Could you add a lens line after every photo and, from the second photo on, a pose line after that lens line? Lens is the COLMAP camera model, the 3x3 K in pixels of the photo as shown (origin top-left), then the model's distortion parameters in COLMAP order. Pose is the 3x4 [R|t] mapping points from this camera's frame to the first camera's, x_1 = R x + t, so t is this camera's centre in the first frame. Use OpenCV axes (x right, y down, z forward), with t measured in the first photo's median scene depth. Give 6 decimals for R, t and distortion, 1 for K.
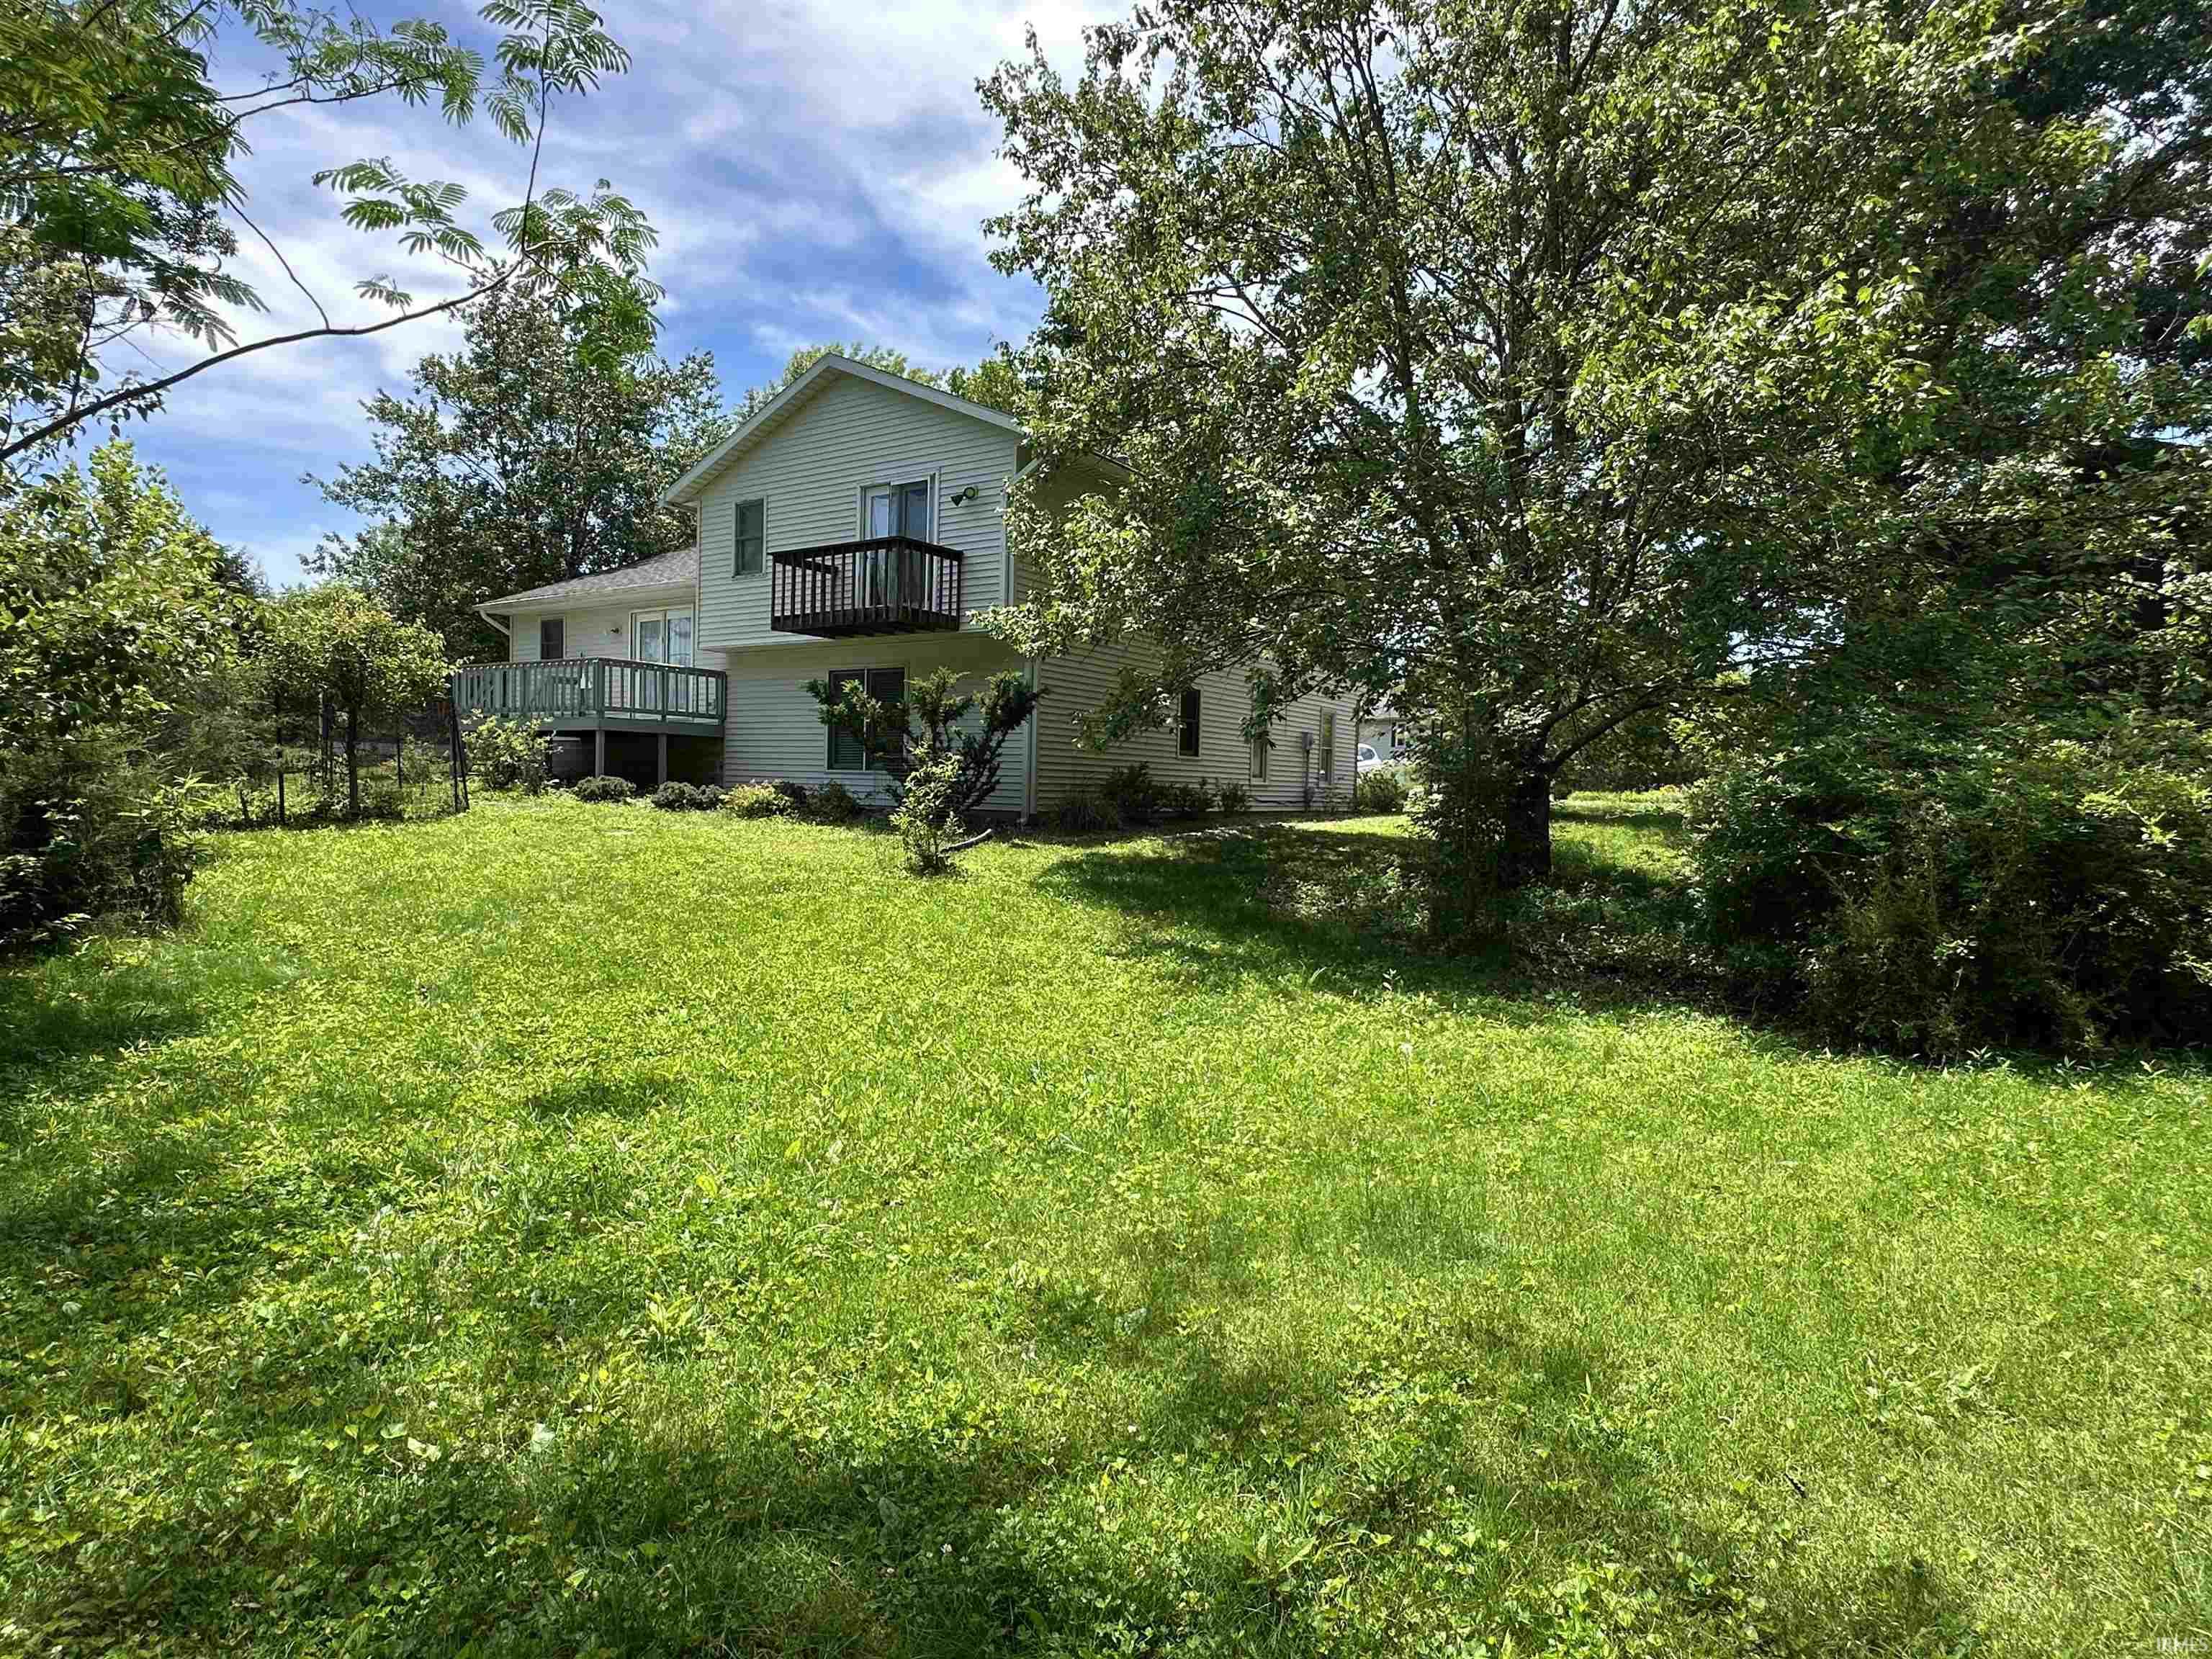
lens RADIAL K [[1163.6, 0, 1106.0], [0, 1163.6, 829.5], [0, 0, 1]] dist [0.000296, -0.000310]
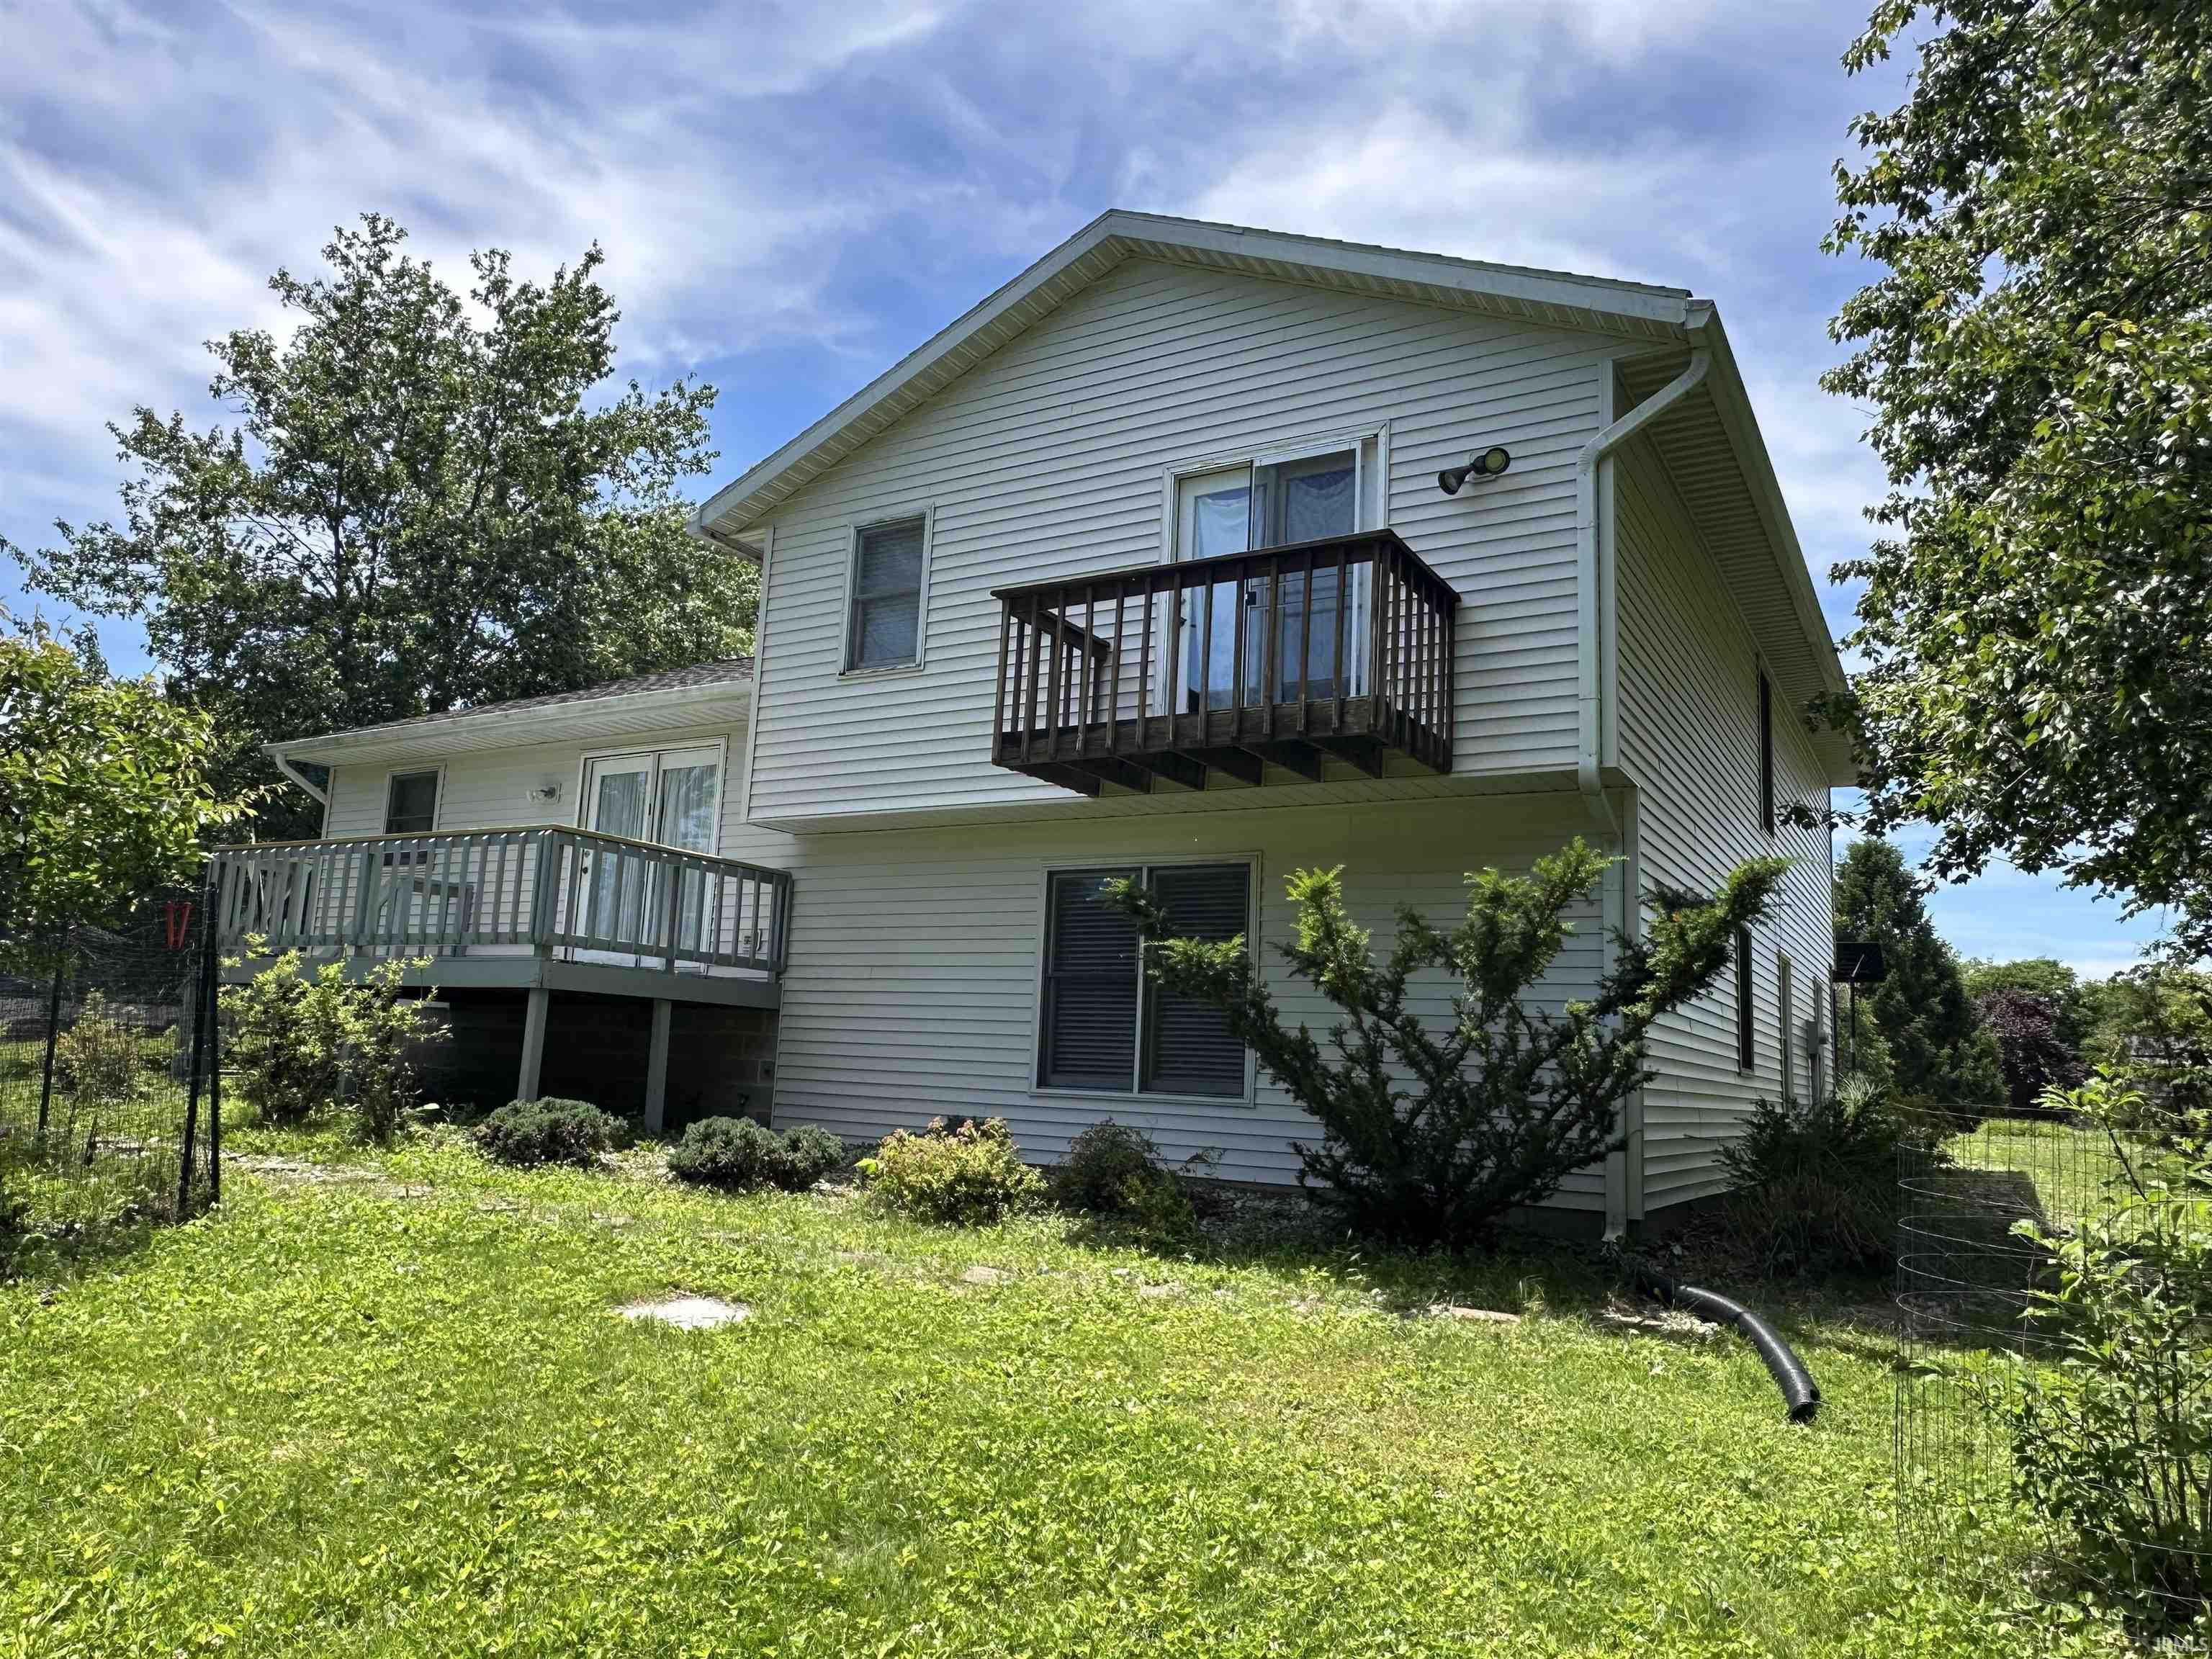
lens RADIAL K [[1491.2, 0, 1106.0], [0, 1491.2, 829.5], [0, 0, 1]] dist [-0.006900, -0.001028]
pose [[0.998747, 0.027761, 0.041632, -0.248001], [-0.018701, 0.978787, -0.204024, -0.033708], [-0.046413, 0.202990, 0.978080, 0.432306]]
